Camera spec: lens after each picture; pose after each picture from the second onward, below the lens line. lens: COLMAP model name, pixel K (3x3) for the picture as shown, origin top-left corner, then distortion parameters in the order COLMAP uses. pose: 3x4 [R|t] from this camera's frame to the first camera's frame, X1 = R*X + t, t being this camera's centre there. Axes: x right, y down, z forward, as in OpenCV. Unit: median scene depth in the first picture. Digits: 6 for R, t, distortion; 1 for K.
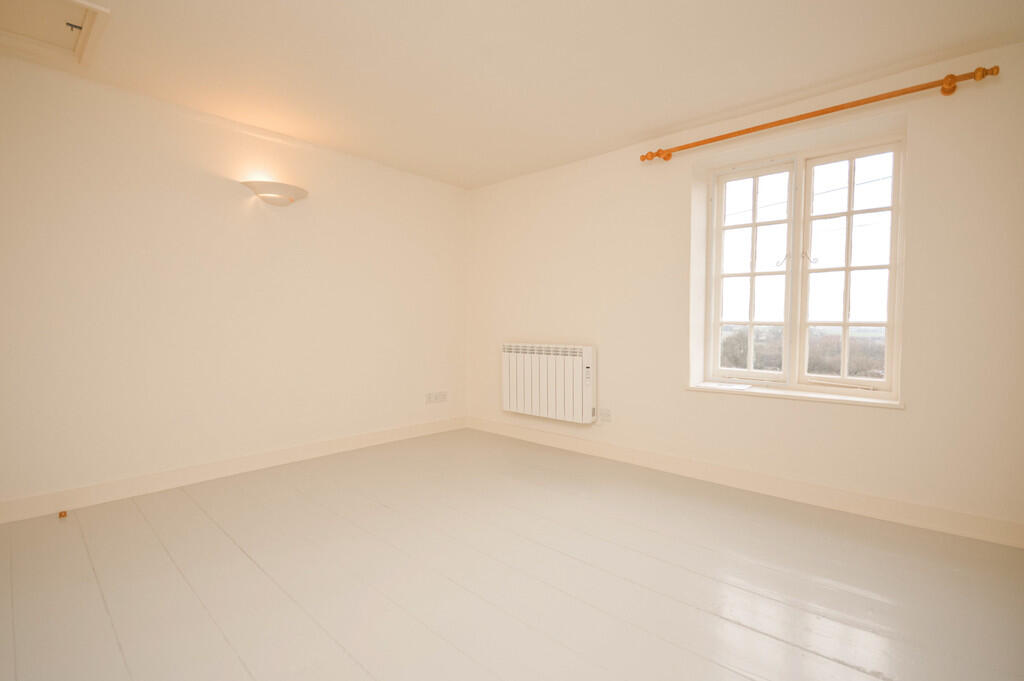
lens RADIAL K [[457.6, 0, 511.7], [0, 457.6, 339.2], [0, 0, 1]] dist [0.001501, 0.000303]
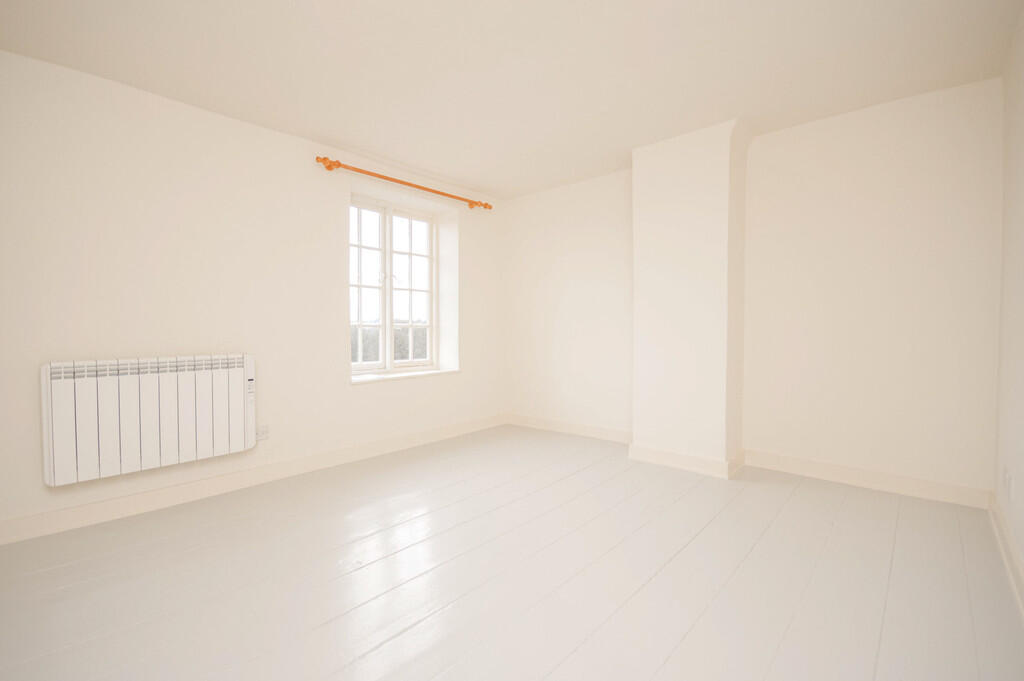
lens RADIAL K [[427.3, 0, 507.8], [0, 427.3, 338.8], [0, 0, 1]] dist [0.000314, 0.000041]
pose [[0.051626, -0.034896, 0.998057, -0.636169], [0.035412, 0.998825, 0.033091, -0.023324], [-0.998038, 0.033635, 0.052801, 0.557130]]
